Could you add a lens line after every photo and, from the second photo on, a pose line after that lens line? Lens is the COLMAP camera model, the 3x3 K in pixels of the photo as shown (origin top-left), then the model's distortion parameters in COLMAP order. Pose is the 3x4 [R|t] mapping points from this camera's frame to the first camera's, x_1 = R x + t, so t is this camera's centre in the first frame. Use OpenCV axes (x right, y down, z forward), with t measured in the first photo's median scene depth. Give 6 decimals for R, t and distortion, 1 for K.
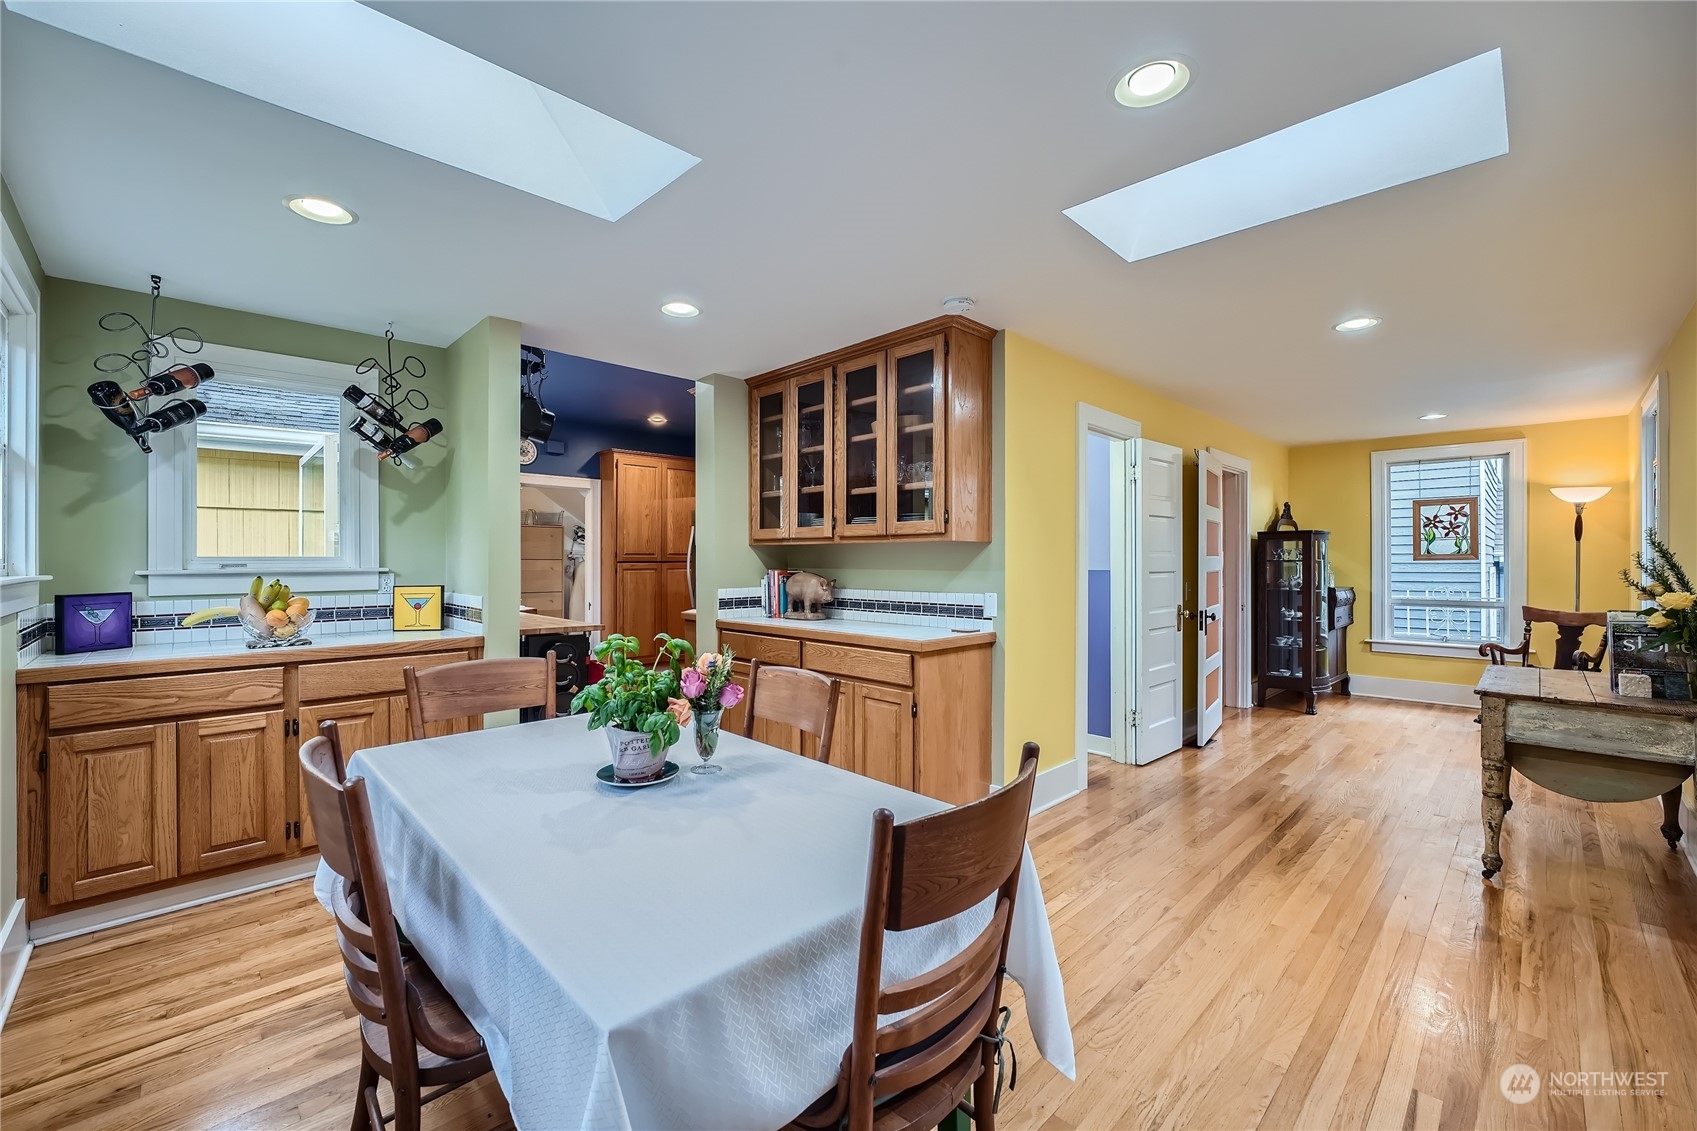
lens RADIAL K [[689.7, 0, 847.7], [0, 689.7, 557.1], [0, 0, 1]] dist [-0.015791, 0.000564]
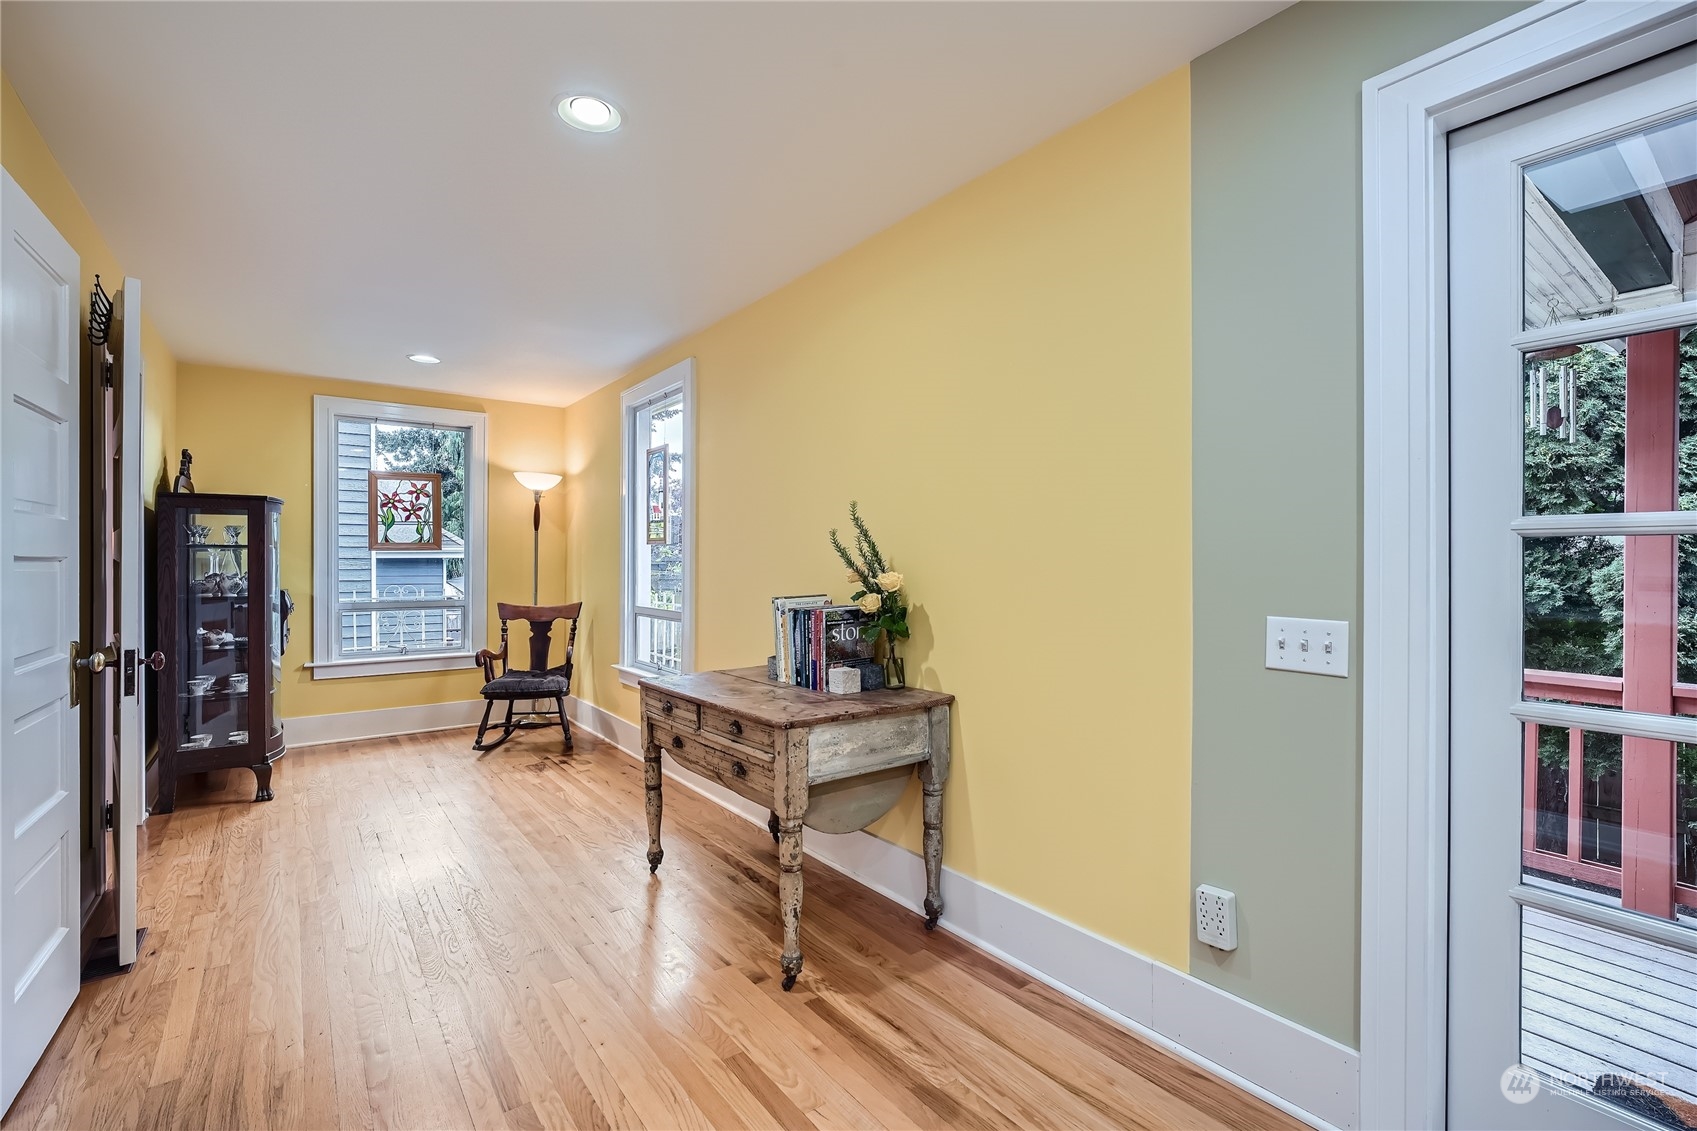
lens RADIAL K [[756.0, 0, 848.5], [0, 756.0, 565.5], [0, 0, 1]] dist [-0.013127, -0.000129]
pose [[0.133386, -0.002762, 0.991060, 0.087332], [-0.004791, 0.999983, 0.003432, 0.016960], [-0.991053, -0.005206, 0.133371, 0.388709]]
